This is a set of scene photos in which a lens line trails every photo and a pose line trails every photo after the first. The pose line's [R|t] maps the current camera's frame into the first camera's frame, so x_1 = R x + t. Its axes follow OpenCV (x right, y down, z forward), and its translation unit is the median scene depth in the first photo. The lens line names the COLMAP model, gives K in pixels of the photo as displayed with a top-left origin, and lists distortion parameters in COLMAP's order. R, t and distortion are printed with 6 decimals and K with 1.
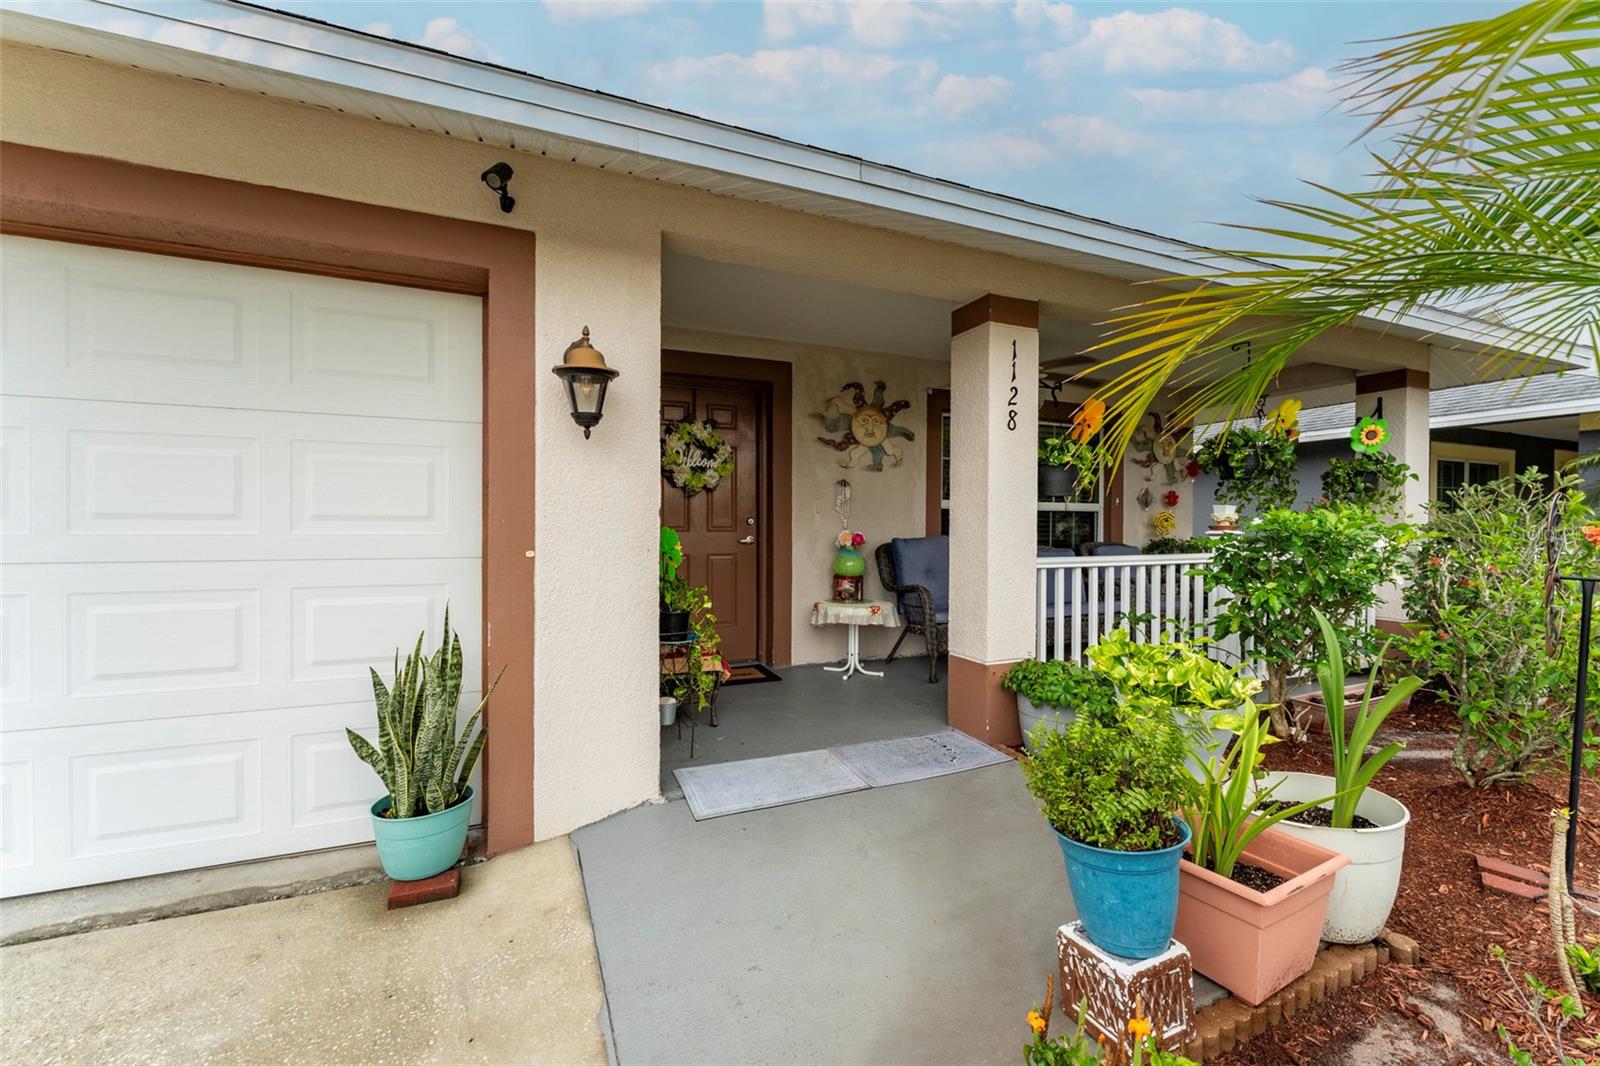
lens RADIAL K [[640.0, 0, 800.0], [0, 640.0, 533.0], [0, 0, 1]] dist [-0.000627, -0.000244]
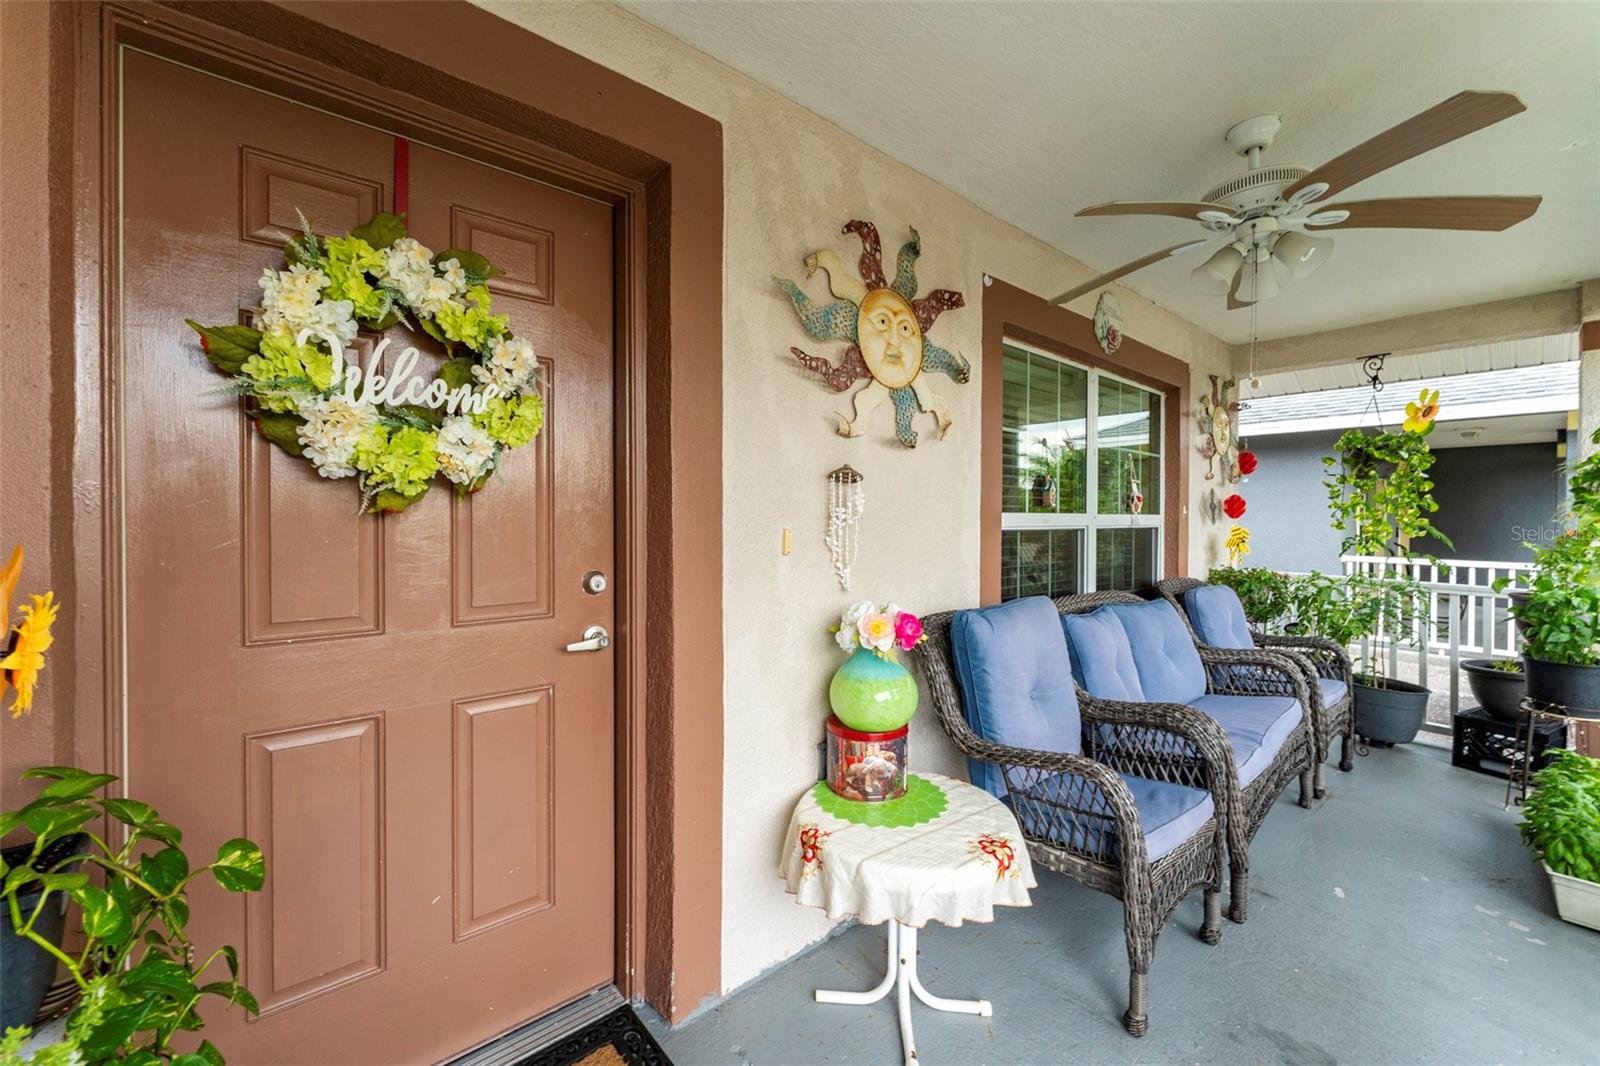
lens RADIAL K [[635.5, 0, 780.3], [0, 635.5, 523.2], [0, 0, 1]] dist [-0.002329, -0.000208]
pose [[0.956174, -0.005119, 0.292754, -0.084429], [0.006574, 0.999970, -0.003988, -0.049240], [-0.292725, 0.005738, 0.956179, 0.667635]]
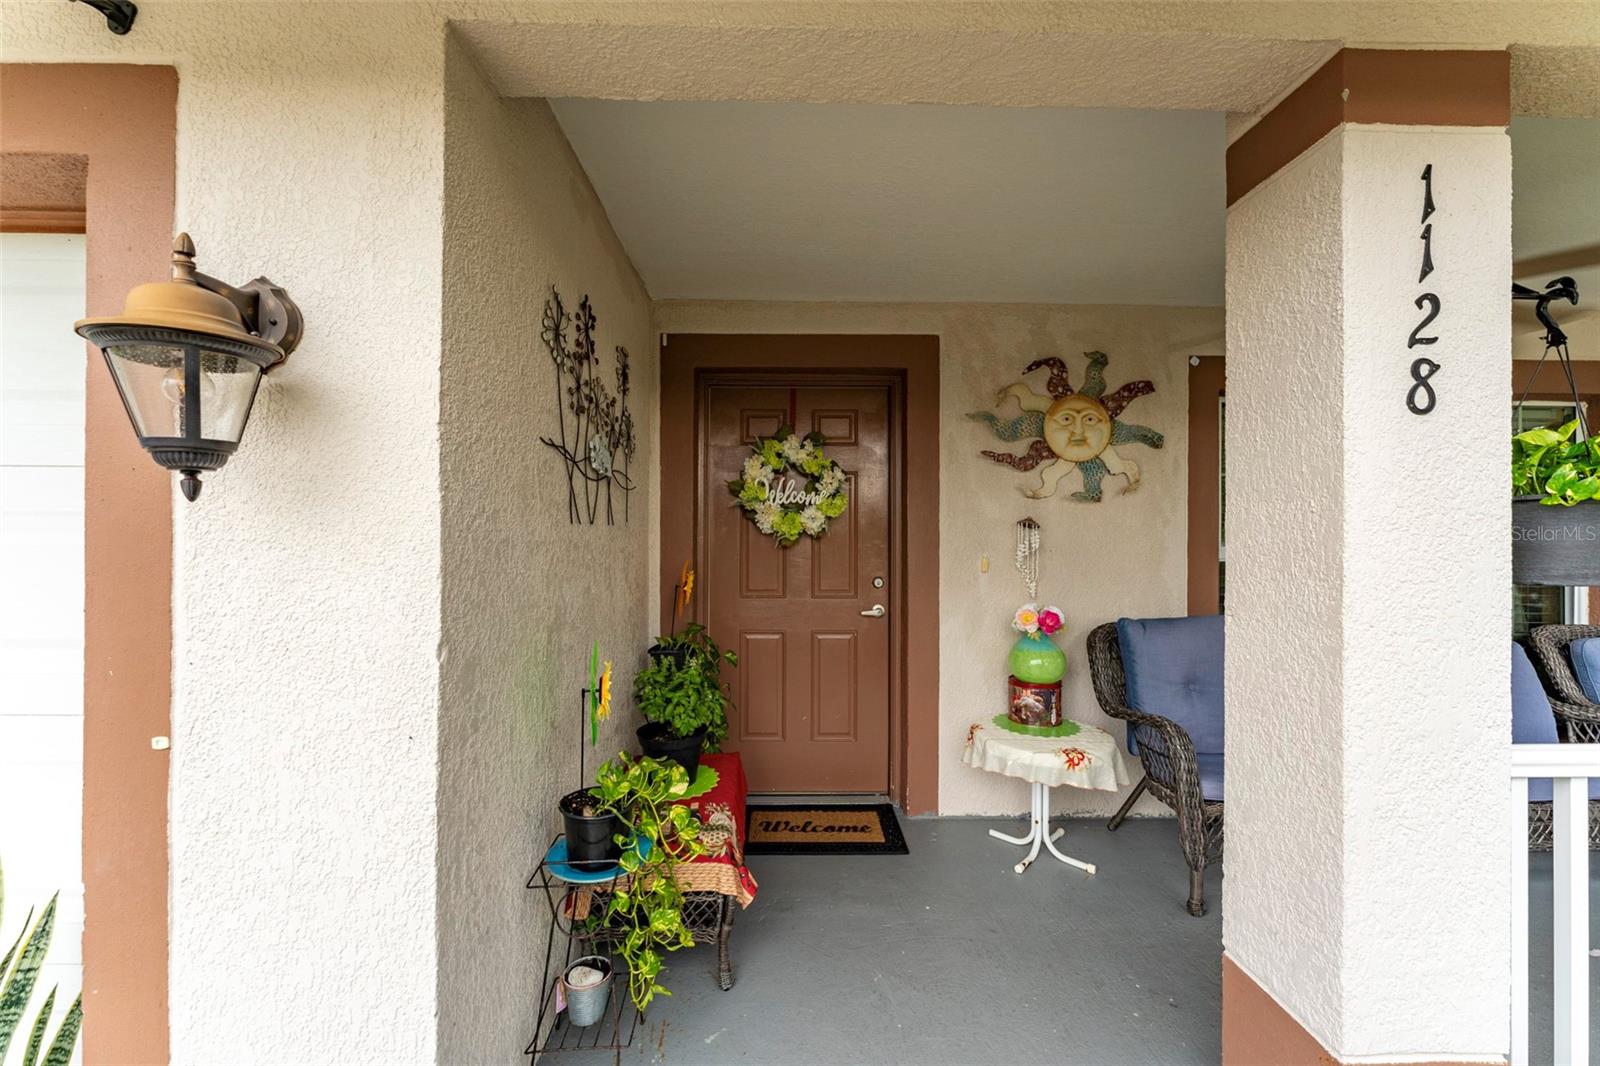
lens RADIAL K [[640.0, 0, 800.0], [0, 640.0, 533.0], [0, 0, 1]] dist [-0.000627, -0.000244]
pose [[0.928226, -0.001793, -0.372012, 0.095417], [-0.005877, 0.999793, -0.019483, -0.057745], [0.371970, 0.020271, 0.928023, 0.366074]]
